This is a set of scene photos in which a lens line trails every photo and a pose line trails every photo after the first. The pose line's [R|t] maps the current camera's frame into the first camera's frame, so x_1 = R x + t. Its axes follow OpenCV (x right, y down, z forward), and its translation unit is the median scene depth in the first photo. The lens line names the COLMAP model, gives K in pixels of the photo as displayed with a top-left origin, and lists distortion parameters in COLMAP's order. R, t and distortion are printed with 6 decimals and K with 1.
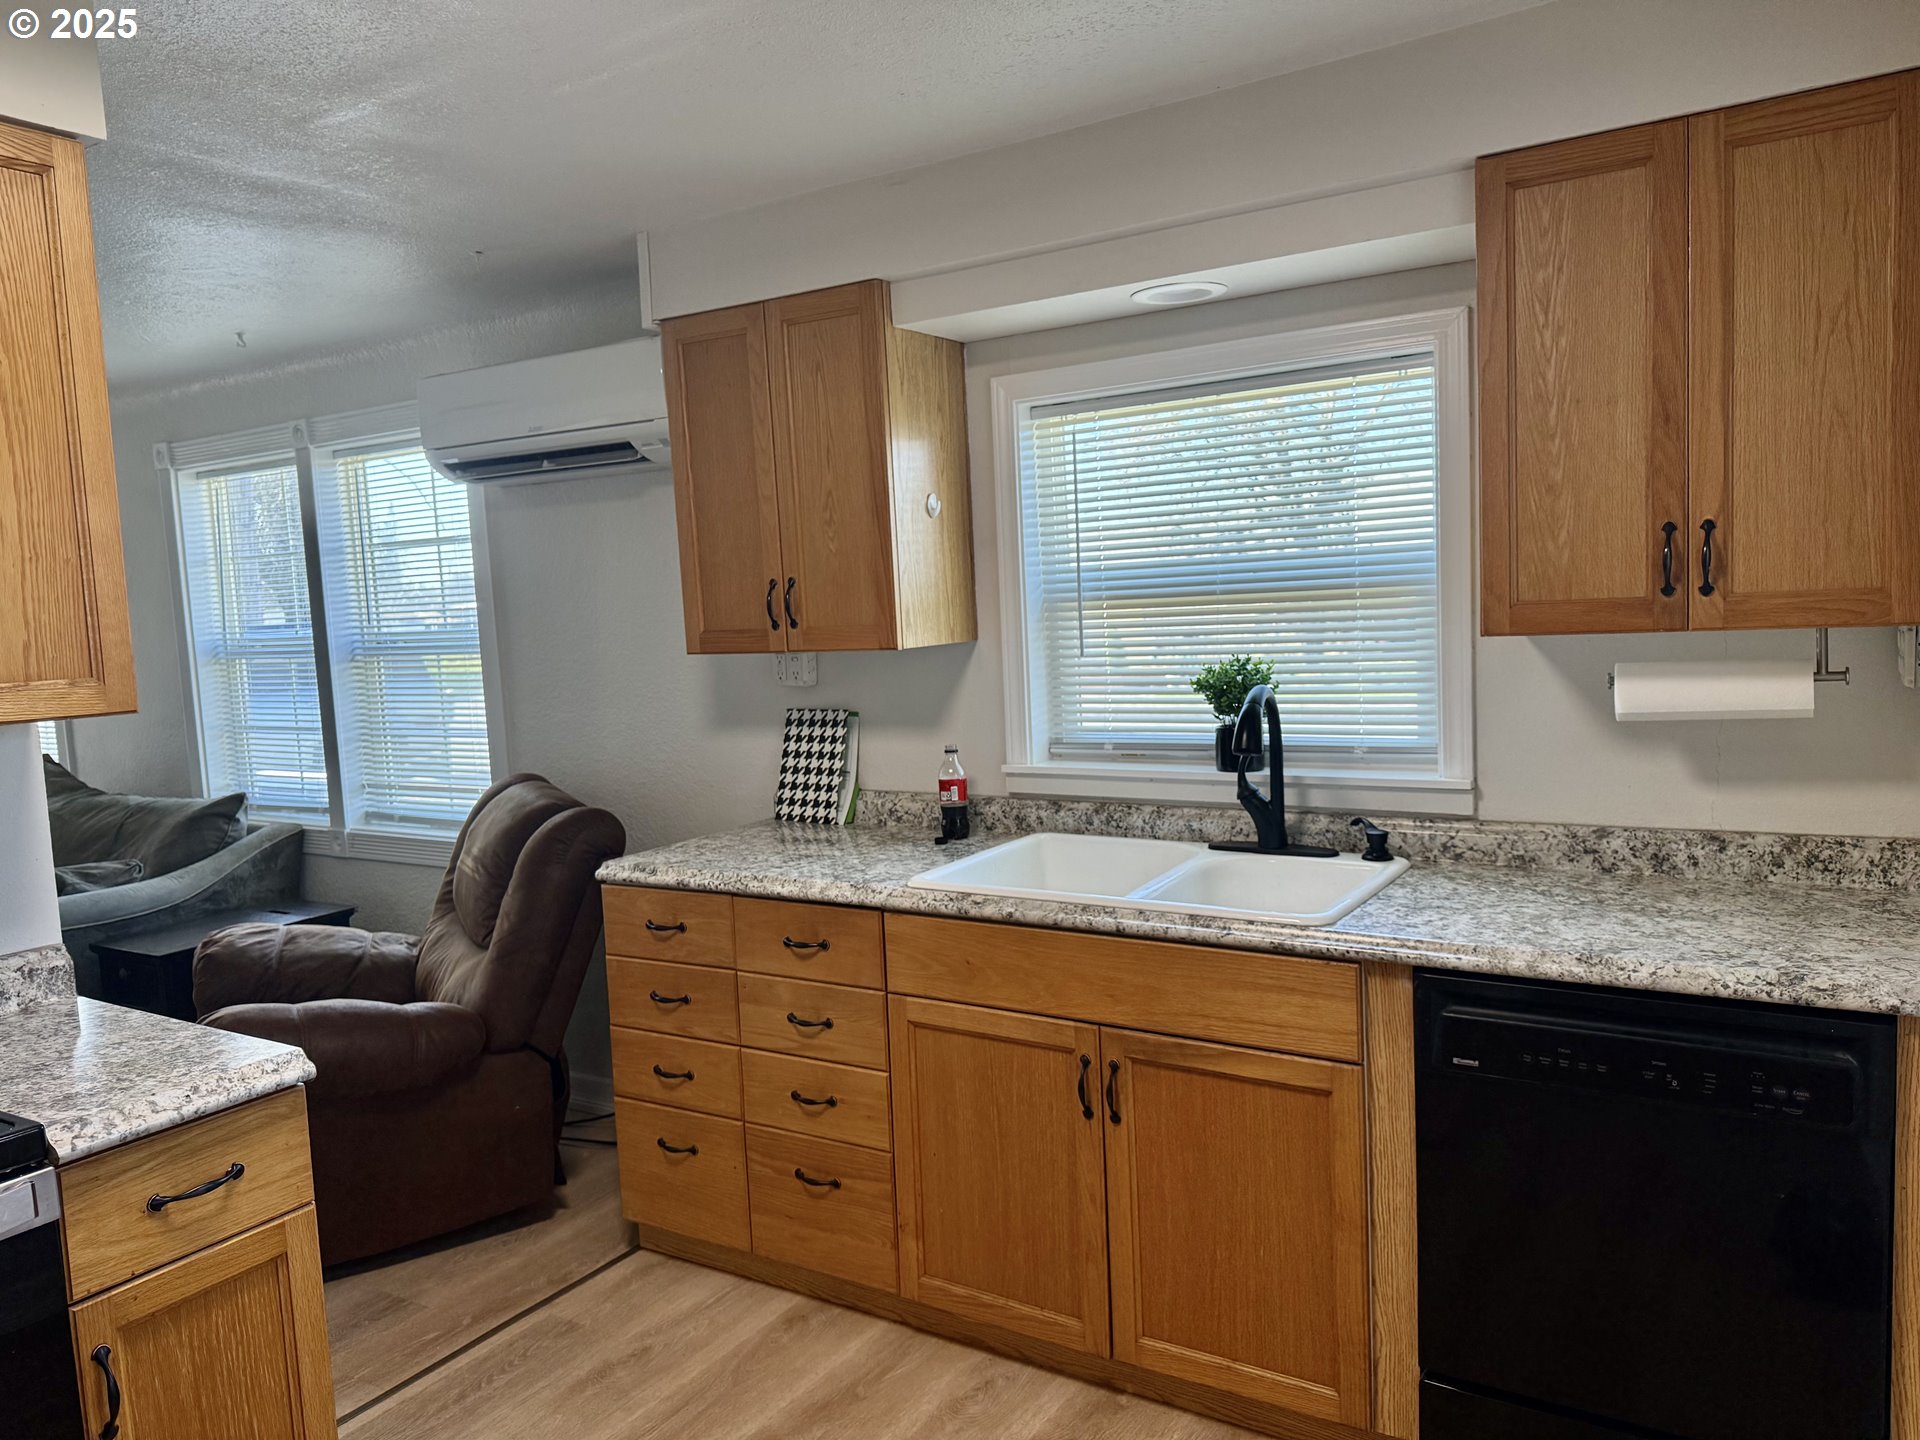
lens RADIAL K [[1321.8, 0, 955.2], [0, 1321.8, 715.6], [0, 0, 1]] dist [0.099479, -0.107639]
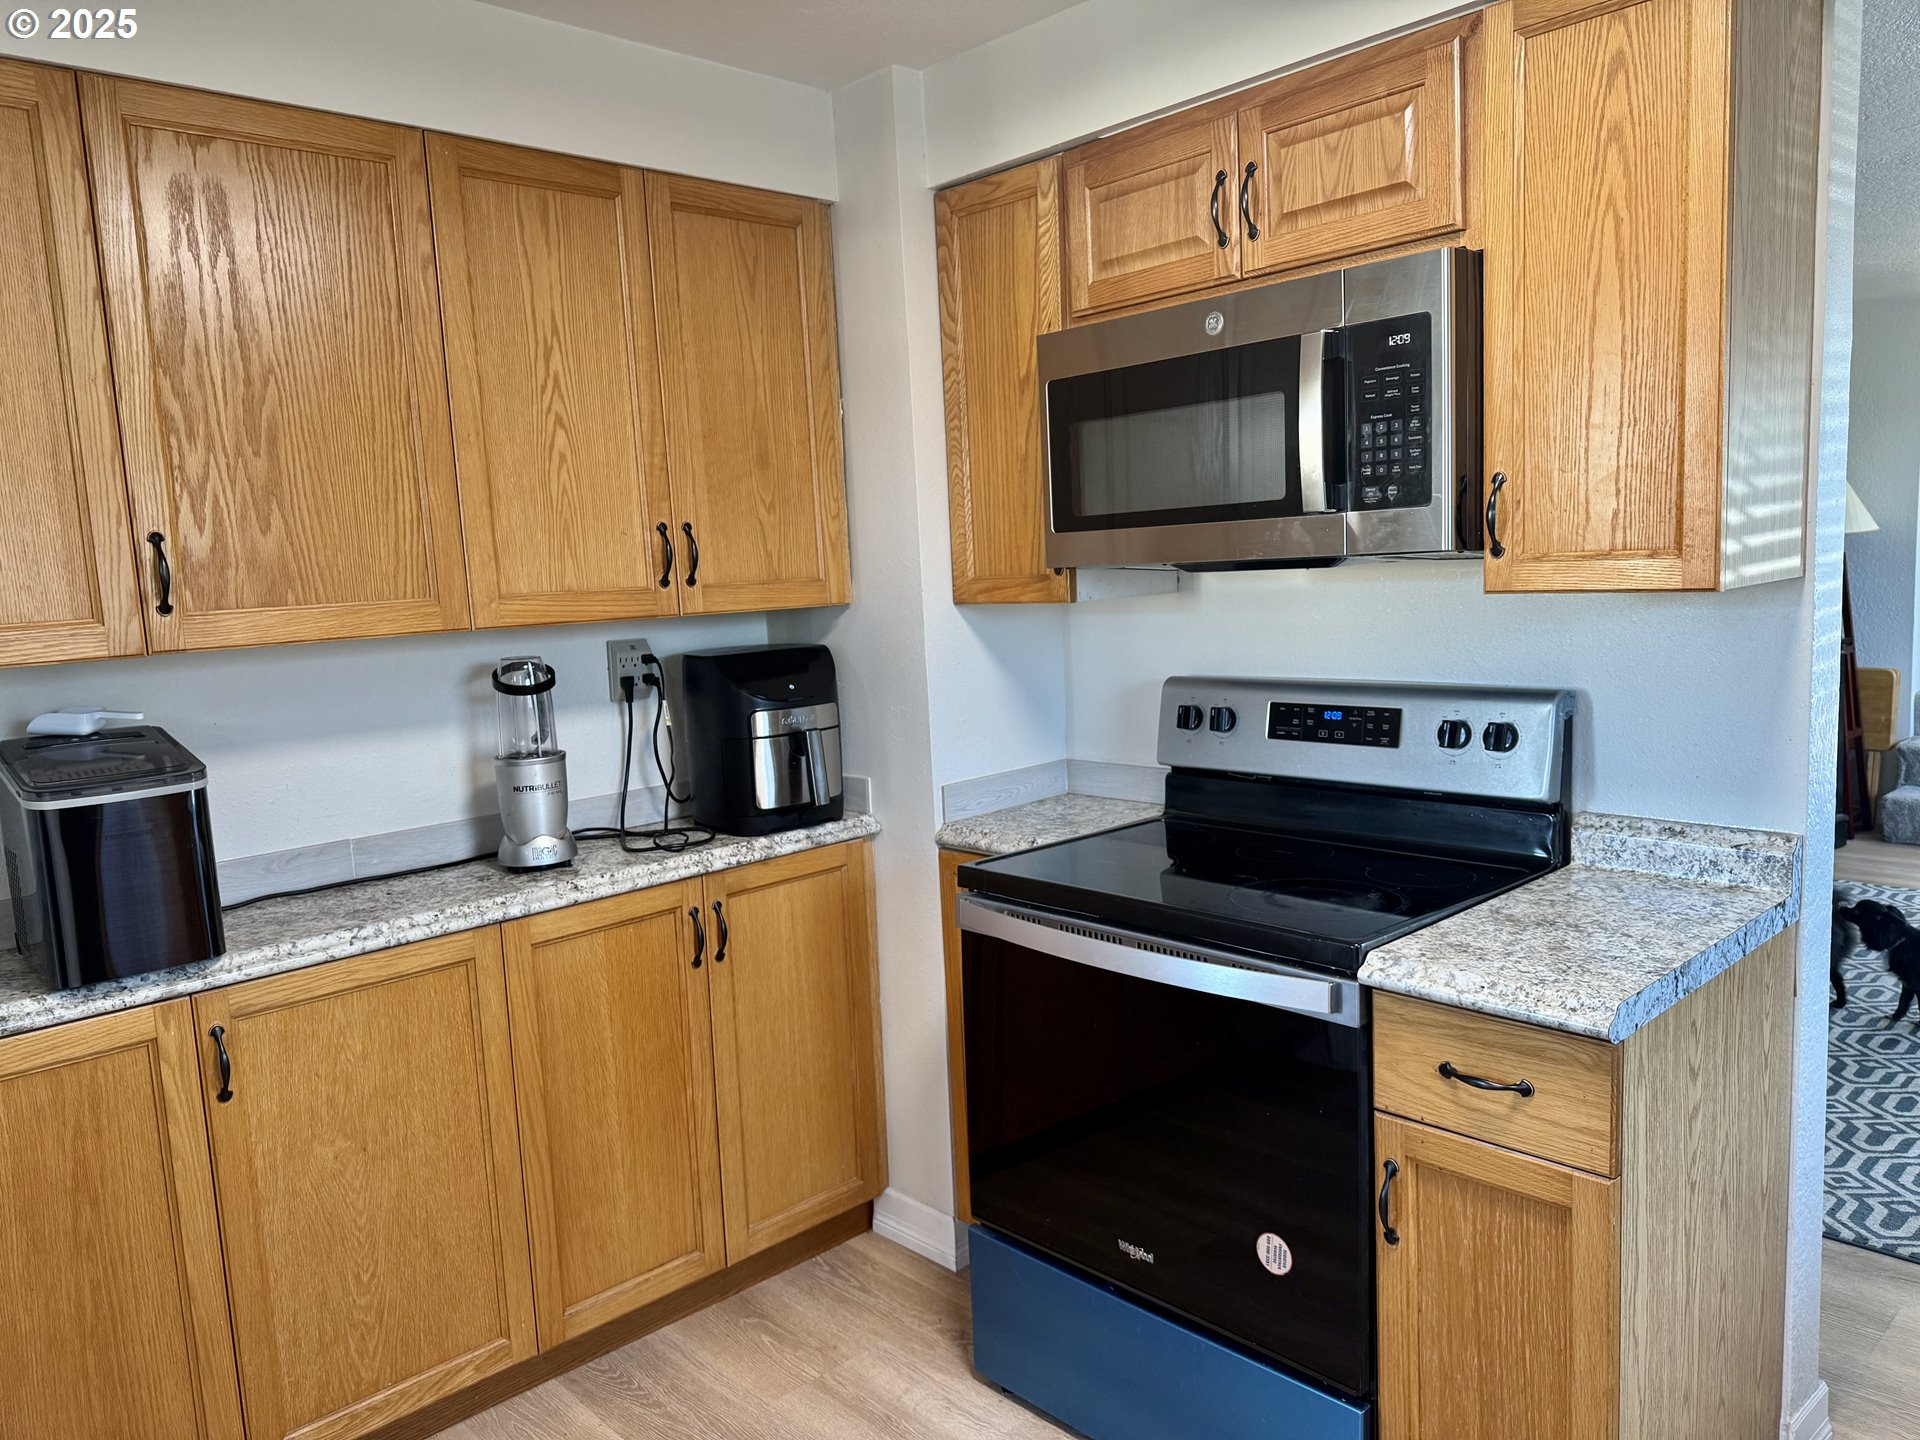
lens RADIAL K [[1324.4, 0, 960.0], [0, 1324.4, 720.0], [0, 0, 1]] dist [0.066250, -0.105654]
pose [[-0.244883, 0.173958, -0.953819, 0.407586], [-0.020141, 0.982647, 0.184387, -0.079251], [0.969343, 0.064364, -0.237130, 0.822319]]
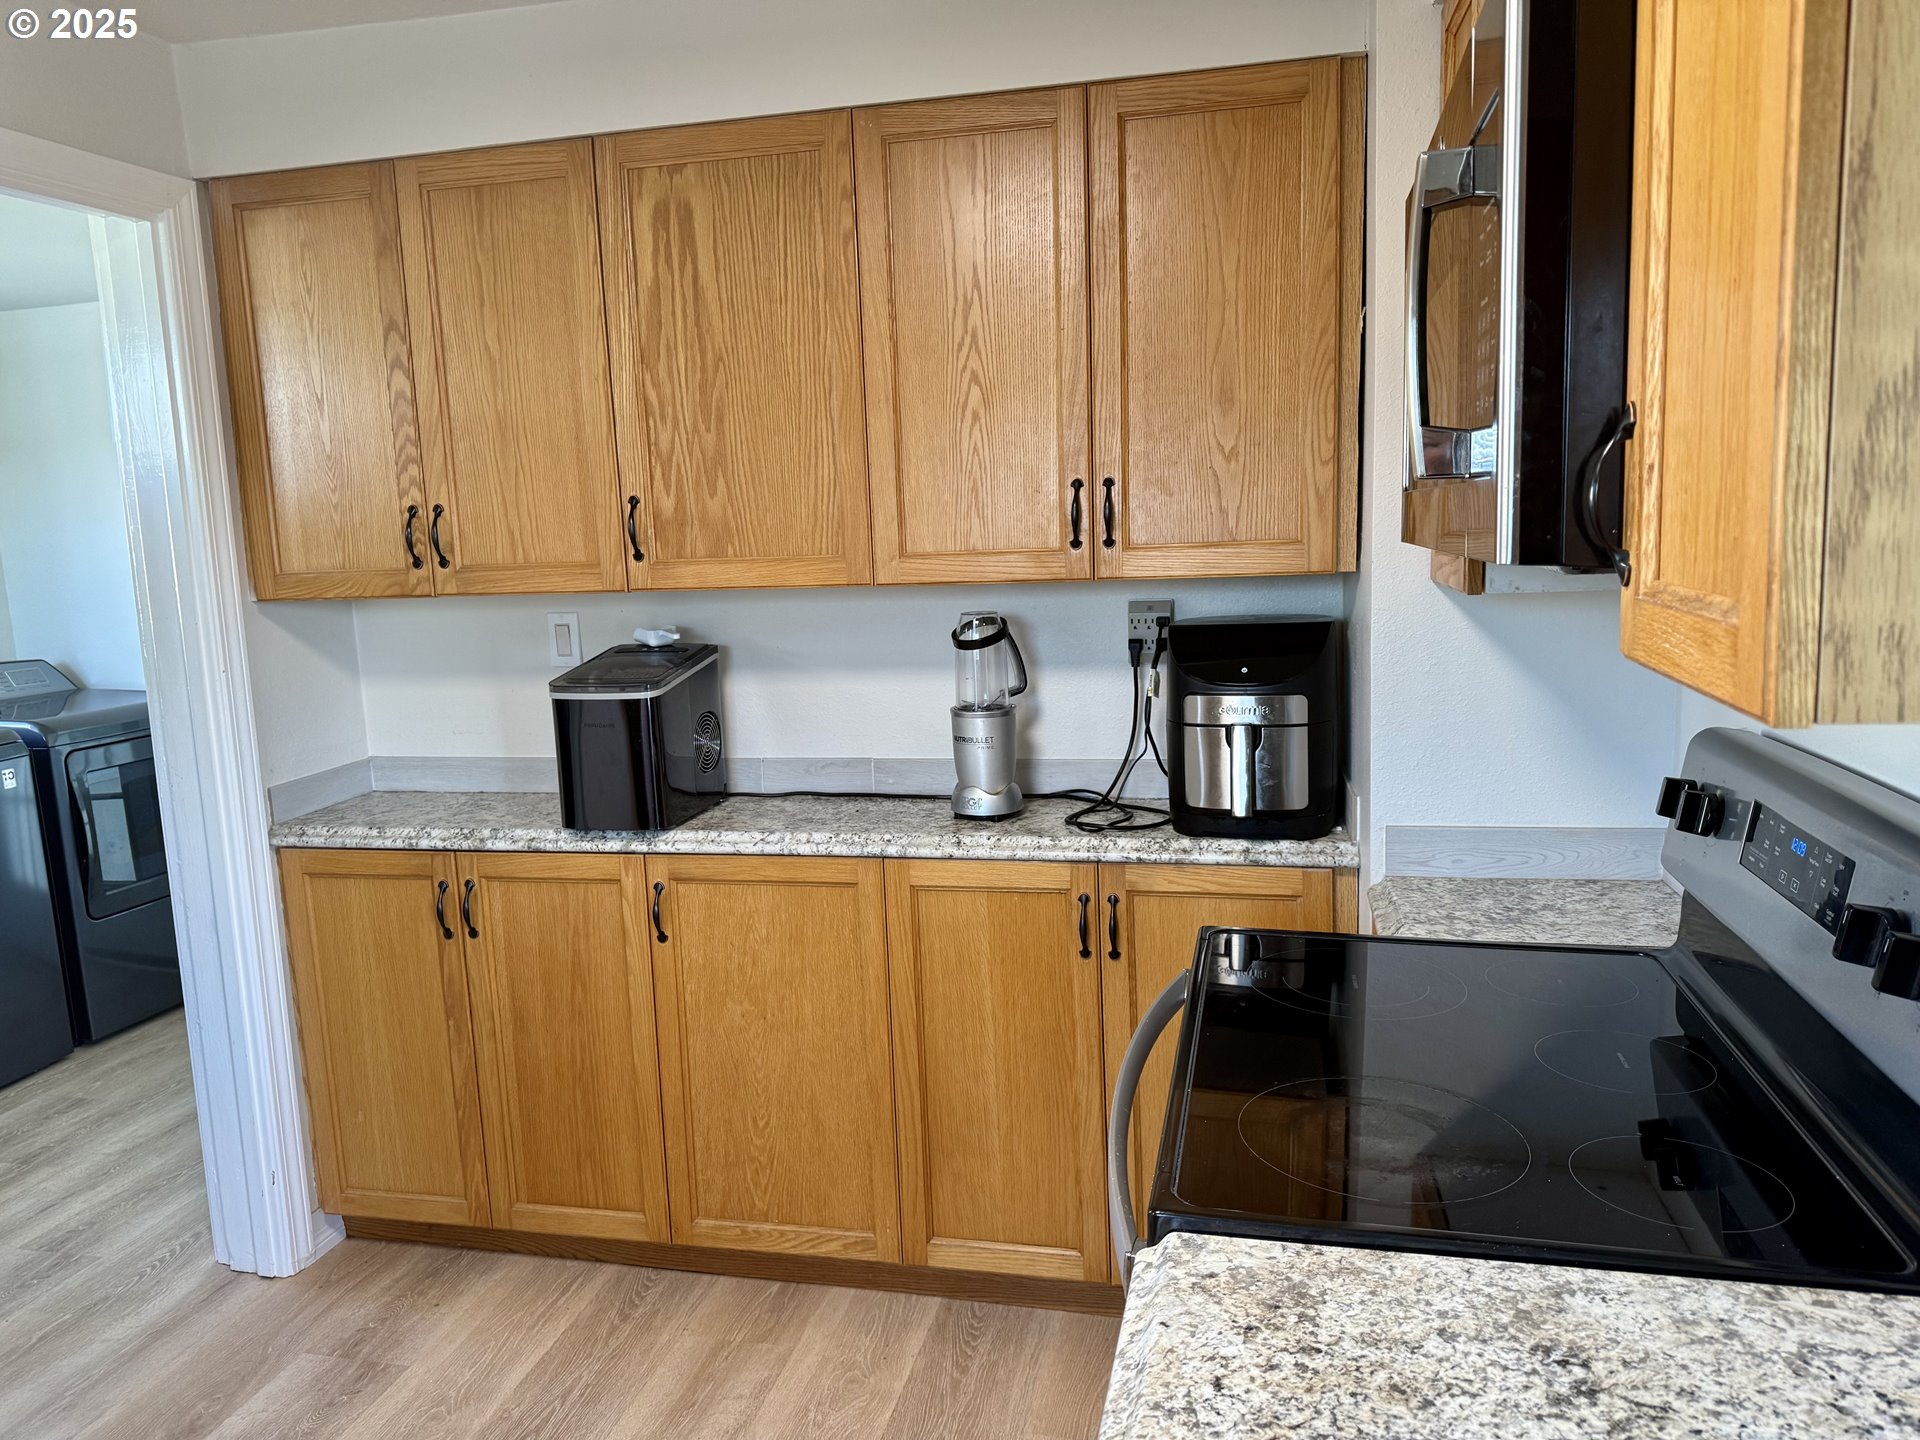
lens RADIAL K [[1321.8, 0, 955.2], [0, 1321.8, 715.6], [0, 0, 1]] dist [0.099479, -0.107639]
pose [[-0.936594, 0.122301, -0.328382, -0.342470], [0.046403, 0.972151, 0.229714, -0.097318], [0.347331, 0.199911, -0.916186, 1.374961]]
